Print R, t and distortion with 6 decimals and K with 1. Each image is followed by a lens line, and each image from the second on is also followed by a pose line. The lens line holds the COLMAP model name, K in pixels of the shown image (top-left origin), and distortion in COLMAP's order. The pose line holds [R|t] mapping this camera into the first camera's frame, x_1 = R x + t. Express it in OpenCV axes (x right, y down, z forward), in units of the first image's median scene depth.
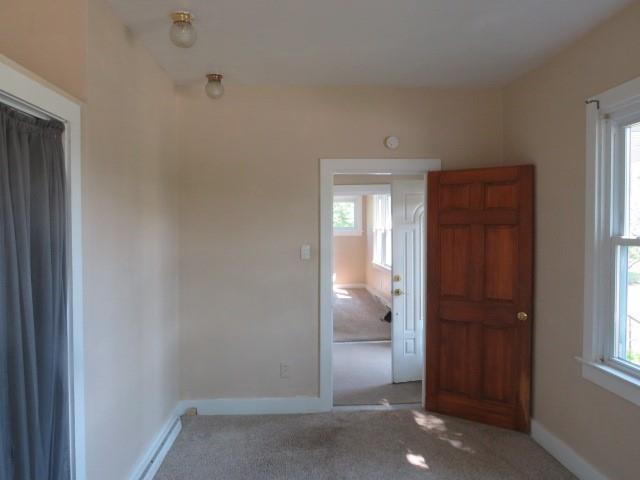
lens RADIAL K [[449.3, 0, 320.5], [0, 449.3, 240.7], [0, 0, 1]] dist [-0.028870, 0.002073]
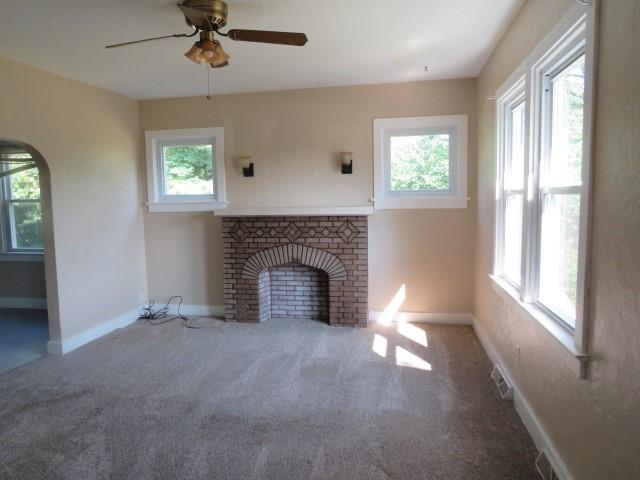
lens RADIAL K [[449.3, 0, 318.2], [0, 449.3, 239.3], [0, 0, 1]] dist [-0.028870, 0.002073]
pose [[0.969371, 0.013631, -0.245221, 0.061865], [0.002331, 0.997903, 0.064688, -0.010065], [0.245589, -0.063278, 0.967307, 0.559390]]
